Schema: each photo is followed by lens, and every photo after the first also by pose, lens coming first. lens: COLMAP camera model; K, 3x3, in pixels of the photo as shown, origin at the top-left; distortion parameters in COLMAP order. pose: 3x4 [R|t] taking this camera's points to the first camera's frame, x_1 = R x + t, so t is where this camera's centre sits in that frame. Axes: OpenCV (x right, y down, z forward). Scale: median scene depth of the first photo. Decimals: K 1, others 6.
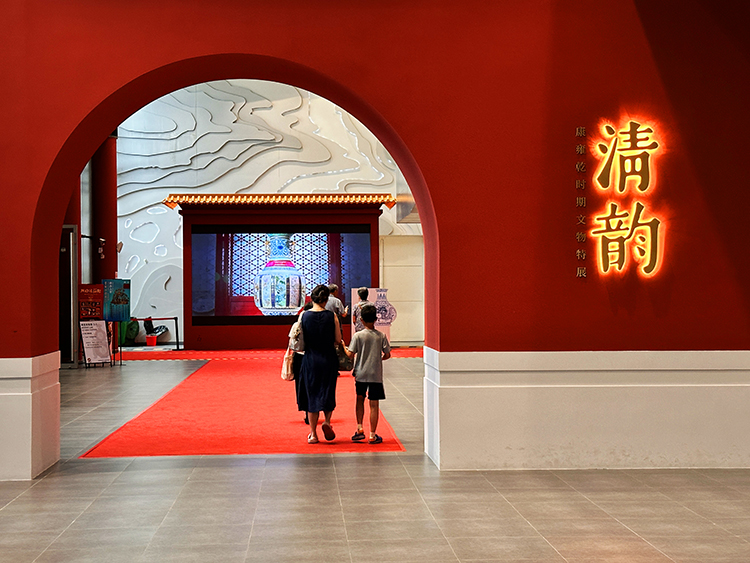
lens RADIAL K [[1193.9, 0, 374.3], [0, 1193.9, 282.8], [0, 0, 1]] dist [0.152600, 0.000000]
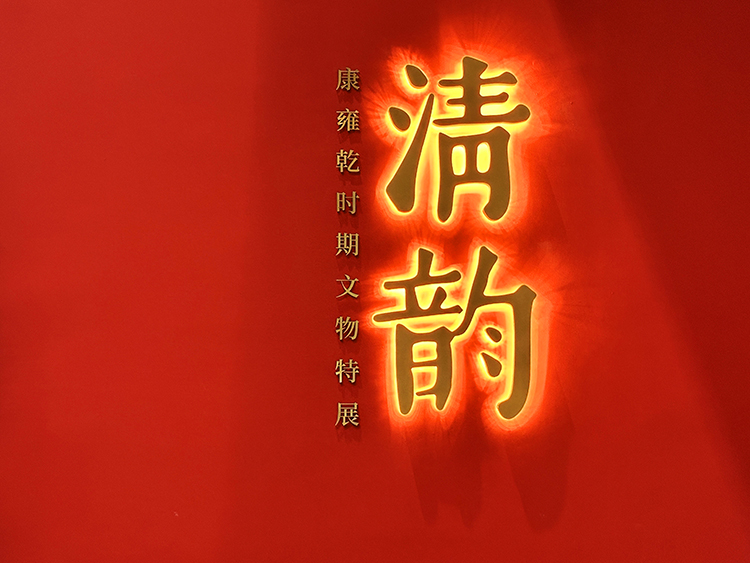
lens RADIAL K [[1193.9, 0, 375.3], [0, 1193.9, 279.9], [0, 0, 1]] dist [0.152600, 0.000000]
pose [[0.999924, 0.007721, -0.009584, 0.185737], [-0.008680, 0.994490, -0.104475, -0.011852], [0.008724, 0.104550, 0.994481, 0.588983]]
